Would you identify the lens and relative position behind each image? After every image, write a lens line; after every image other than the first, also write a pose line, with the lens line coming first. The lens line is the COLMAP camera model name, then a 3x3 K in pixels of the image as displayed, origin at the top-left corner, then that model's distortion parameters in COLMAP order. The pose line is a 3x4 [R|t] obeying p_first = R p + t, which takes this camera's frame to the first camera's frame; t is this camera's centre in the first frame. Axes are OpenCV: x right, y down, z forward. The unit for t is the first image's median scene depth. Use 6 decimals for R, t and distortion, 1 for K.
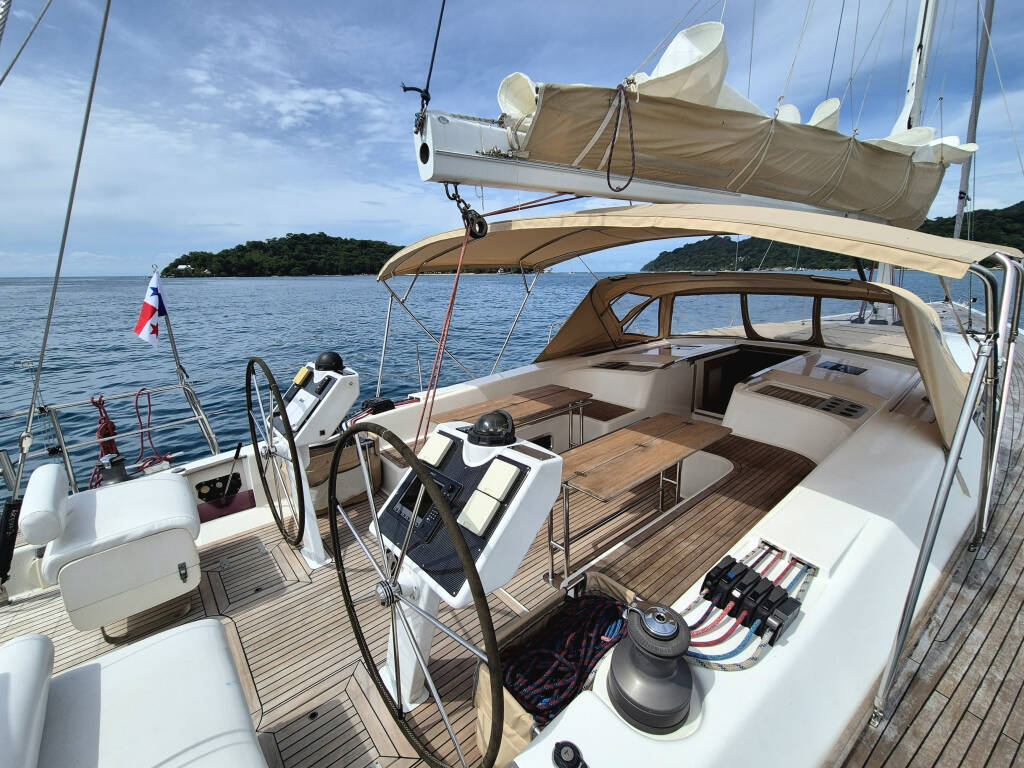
lens RADIAL K [[449.4, 0, 512.0], [0, 449.4, 384.0], [0, 0, 1]] dist [-0.000004, -0.000006]
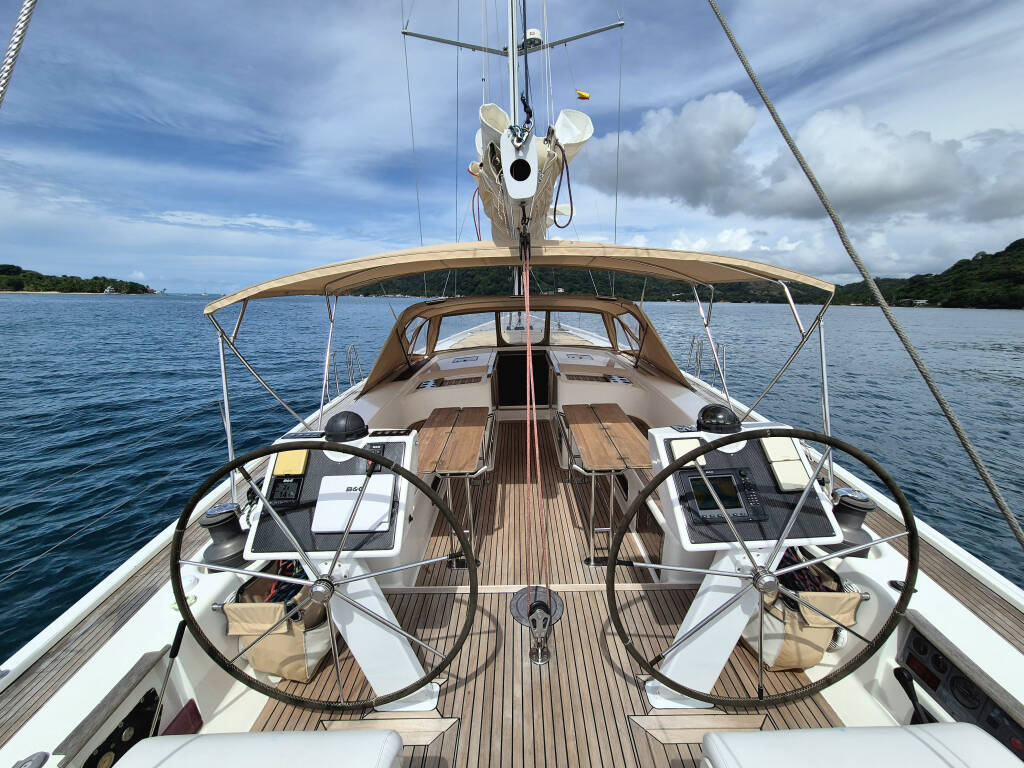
lens RADIAL K [[419.5, 0, 510.0], [0, 419.5, 380.6], [0, 0, 1]] dist [-0.000376, -0.000051]
pose [[0.656587, -0.165412, 0.735889, -0.471982], [0.202785, 0.978446, 0.039001, -0.061618], [-0.726479, 0.123619, 0.675978, 0.243247]]
